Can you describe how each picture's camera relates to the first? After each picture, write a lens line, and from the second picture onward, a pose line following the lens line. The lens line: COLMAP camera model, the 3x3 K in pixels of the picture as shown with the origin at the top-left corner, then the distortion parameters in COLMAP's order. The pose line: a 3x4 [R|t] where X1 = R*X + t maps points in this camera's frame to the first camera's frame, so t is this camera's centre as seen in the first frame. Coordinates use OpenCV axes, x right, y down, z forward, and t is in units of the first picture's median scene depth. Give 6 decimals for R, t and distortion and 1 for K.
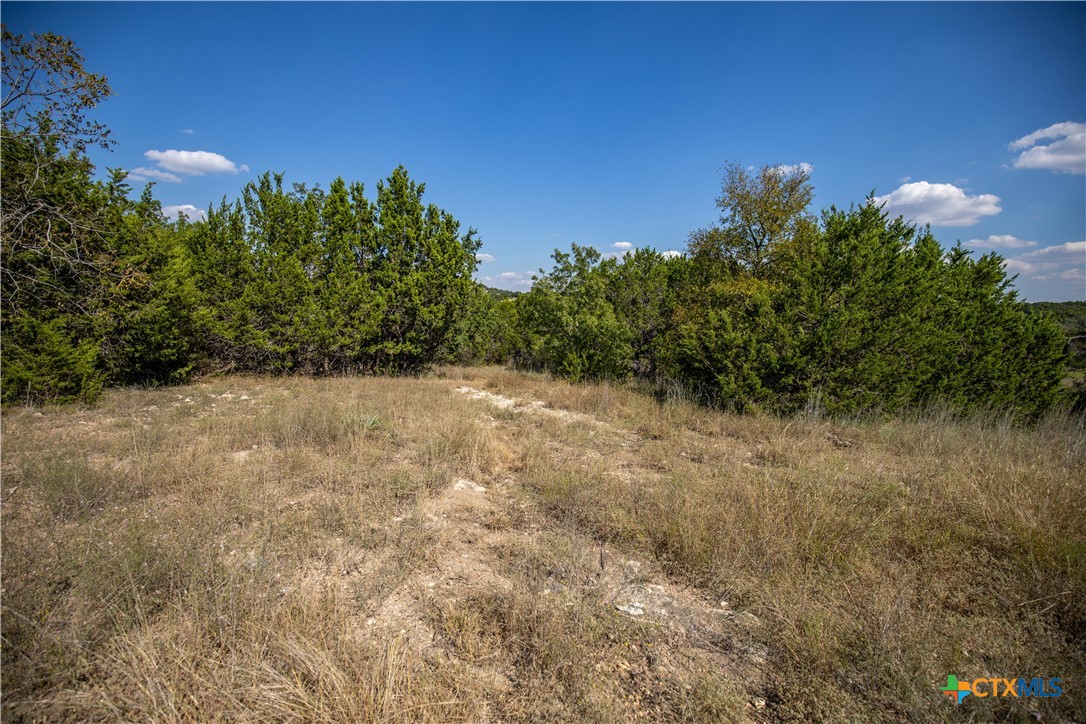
lens RADIAL K [[501.7, 0, 544.6], [0, 501.7, 366.5], [0, 0, 1]] dist [-0.042517, 0.010289]
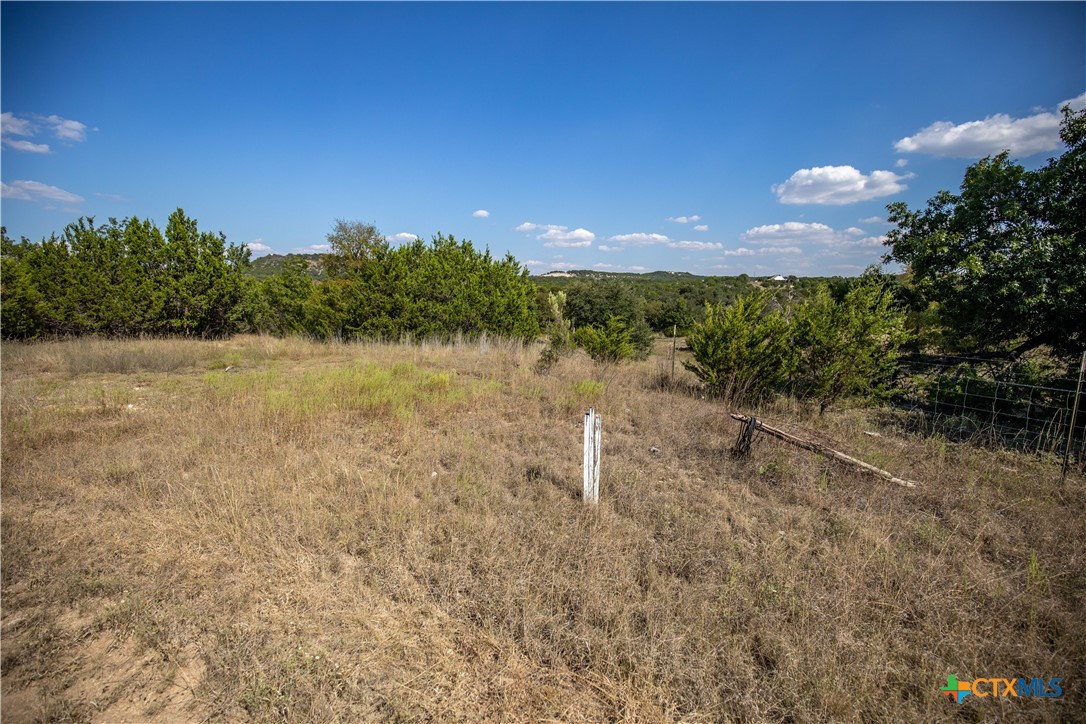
lens RADIAL K [[501.7, 0, 544.6], [0, 501.7, 366.5], [0, 0, 1]] dist [-0.042517, 0.010289]
pose [[0.985457, -0.049146, 0.162664, 0.672718], [0.042606, 0.998147, 0.043454, 0.095283], [-0.164498, -0.035892, 0.985724, -0.865170]]
